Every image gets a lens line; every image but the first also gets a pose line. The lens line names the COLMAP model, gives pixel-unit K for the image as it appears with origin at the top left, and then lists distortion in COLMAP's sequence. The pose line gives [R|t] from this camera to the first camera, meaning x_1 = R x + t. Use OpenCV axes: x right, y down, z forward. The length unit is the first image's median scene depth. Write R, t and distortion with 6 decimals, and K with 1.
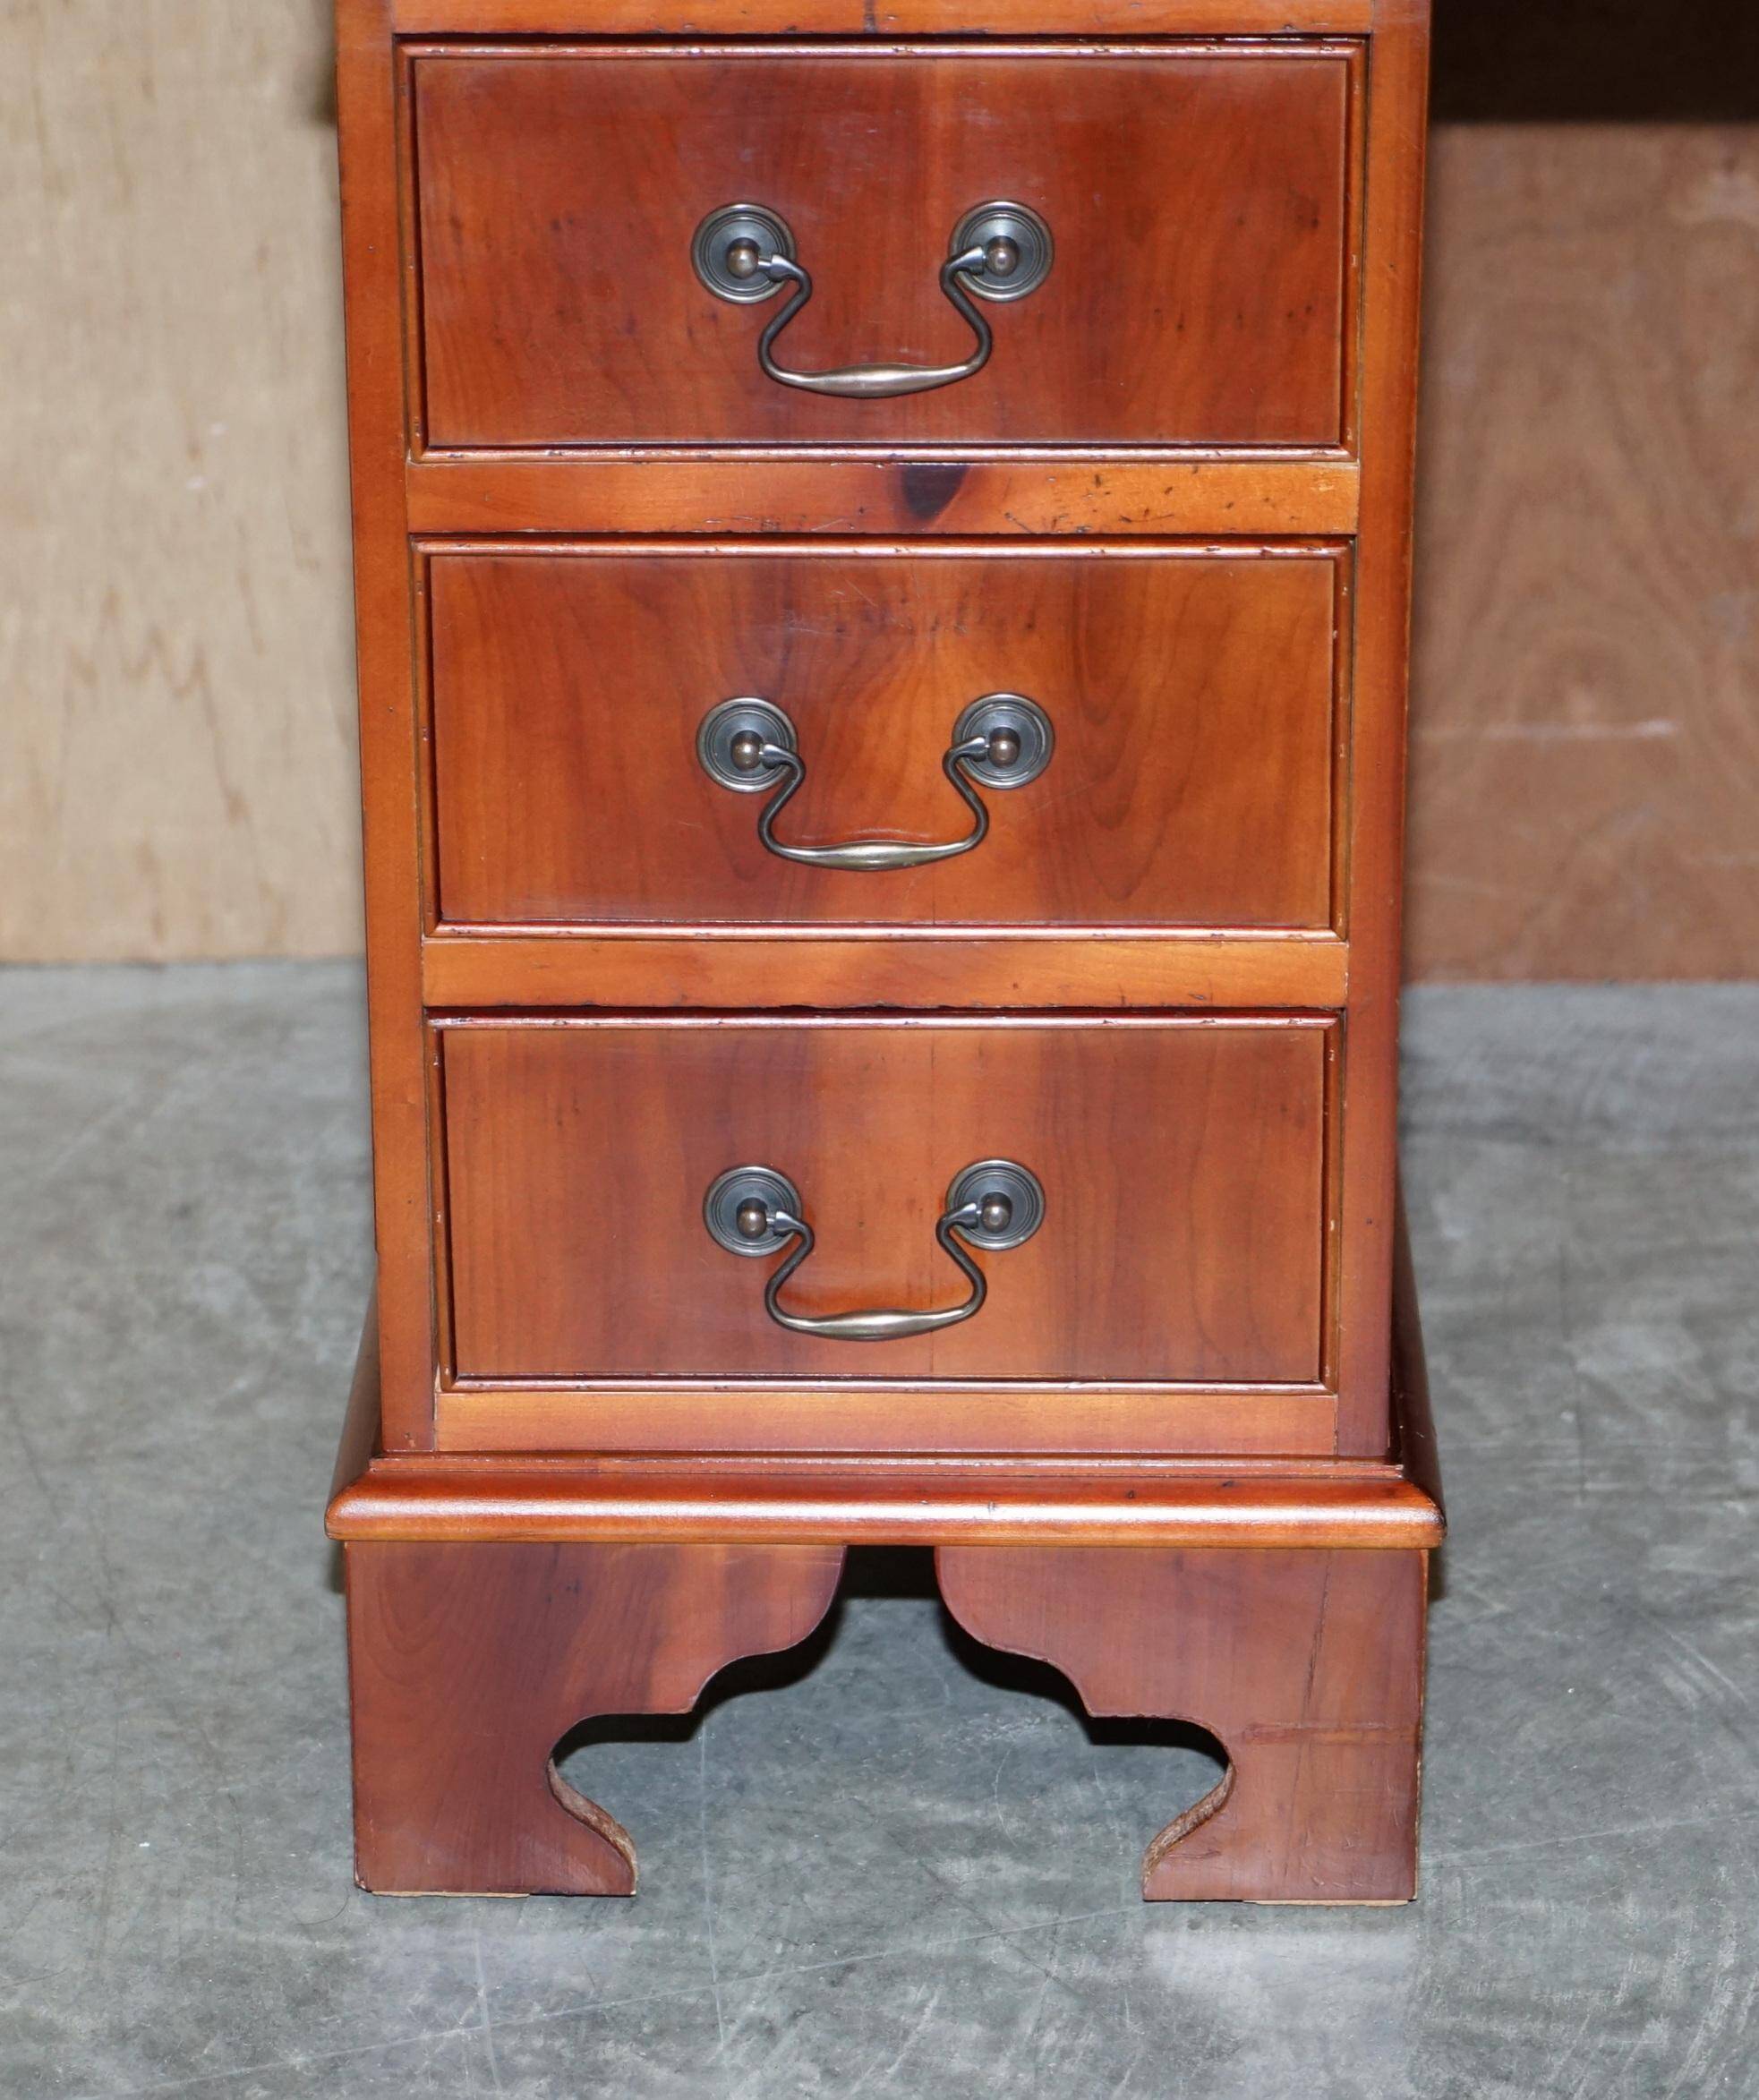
lens RADIAL K [[6402.8, 0, 901.7], [0, 6402.8, 1157.9], [0, 0, 1]] dist [-0.034026, 0.000000]
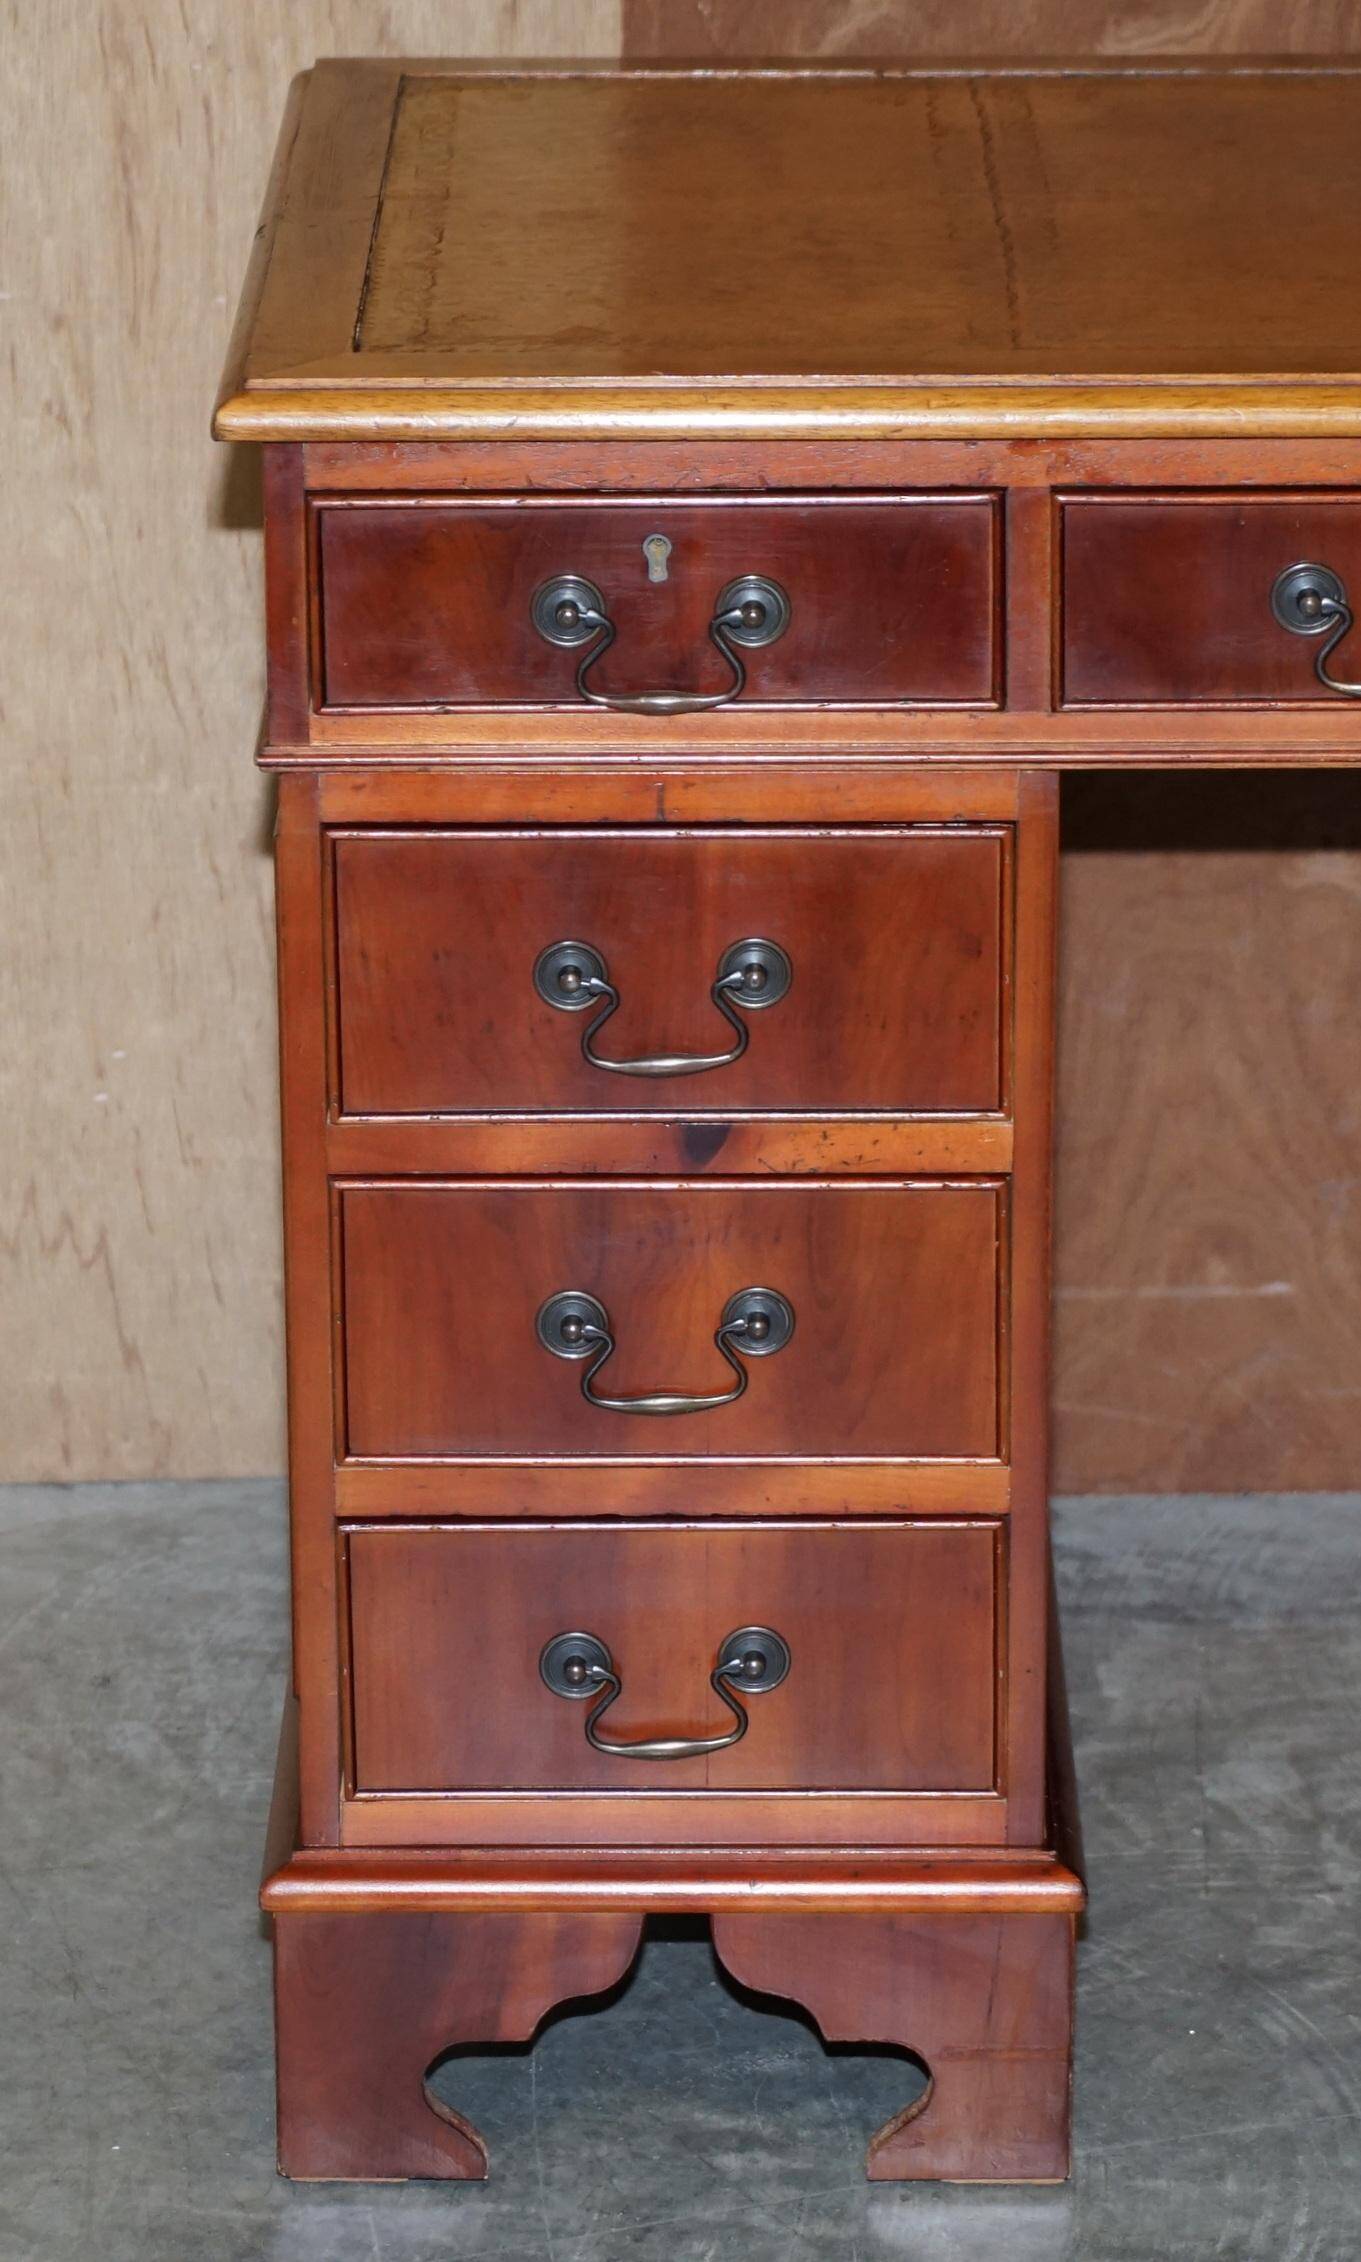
lens RADIAL K [[6804.4, 0, 676.6], [0, 6804.4, 1274.0], [0, 0, 1]] dist [-0.035981, 0.000000]
pose [[0.999960, -0.005120, 0.007320, -0.011682], [0.005548, 0.998206, -0.059619, 0.011311], [-0.007002, 0.059657, 0.998194, -0.439734]]
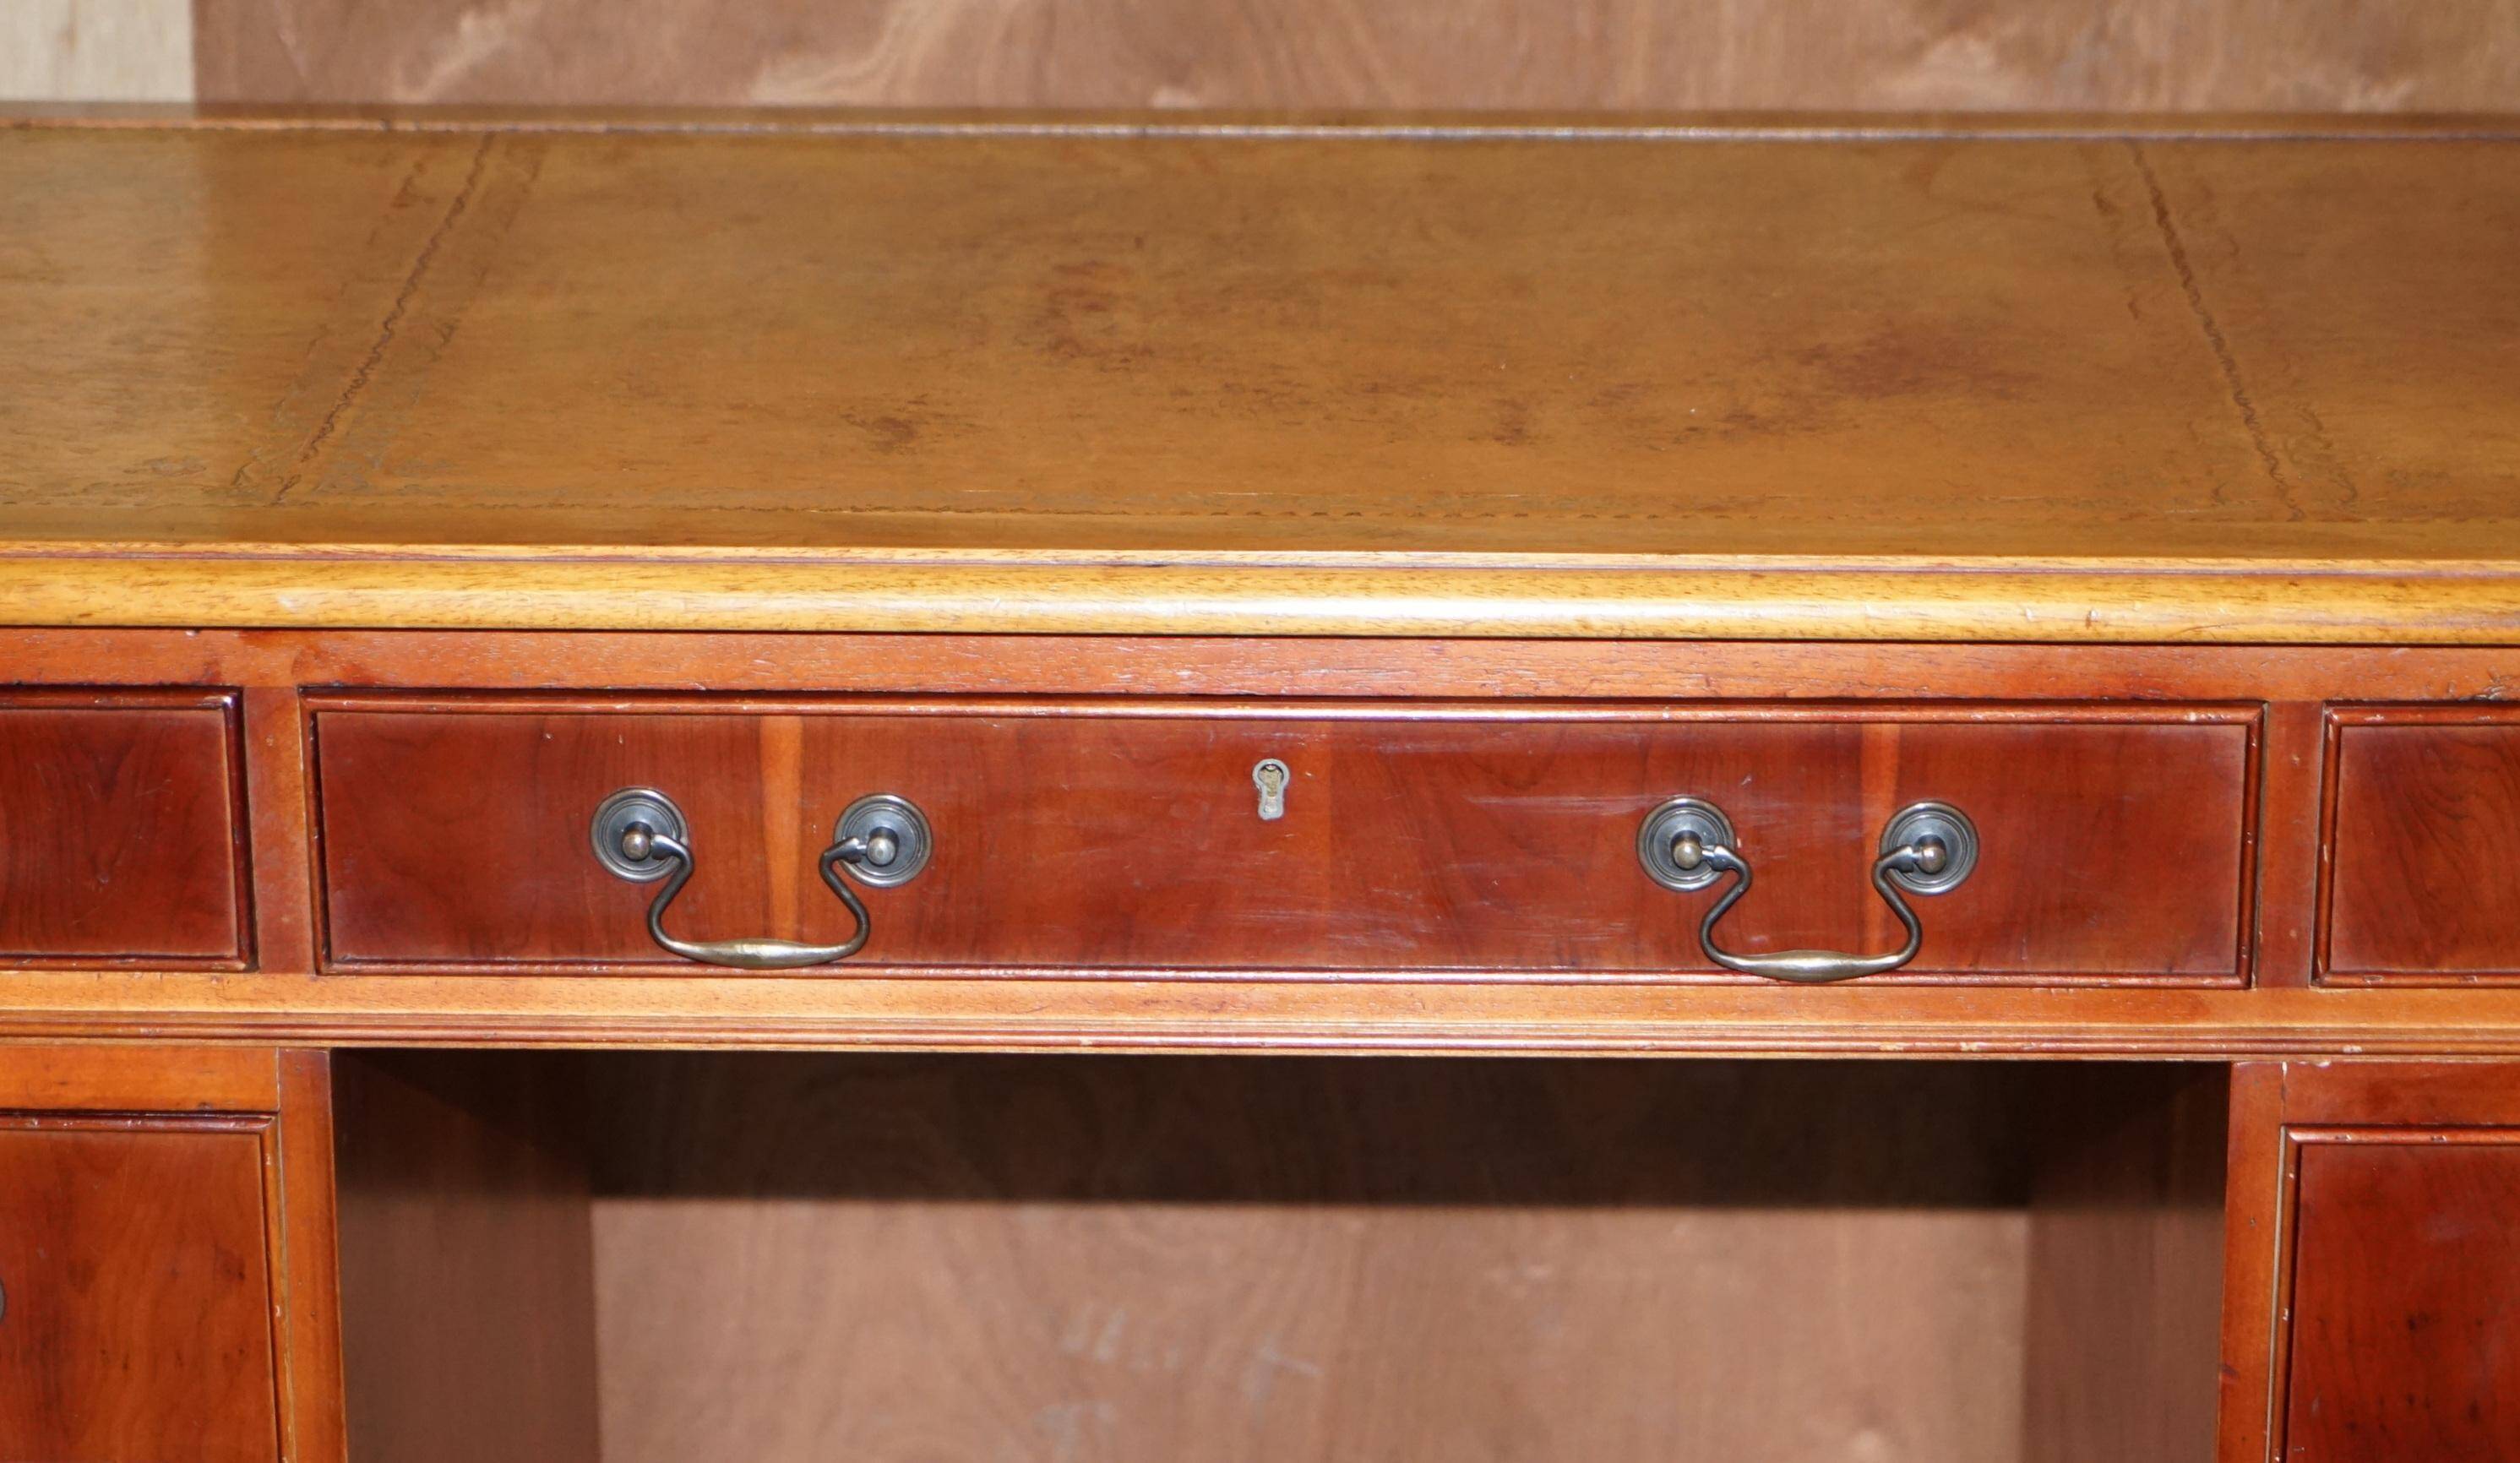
lens RADIAL K [[6131.8, 0, 1279.7], [0, 6131.8, 1103.7], [0, 0, 1]] dist [-0.060658, 0.000000]
pose [[0.999841, 0.007633, 0.016144, 0.204894], [-0.006595, 0.997966, -0.063399, -0.101099], [-0.016595, 0.063283, 0.997858, -0.040369]]
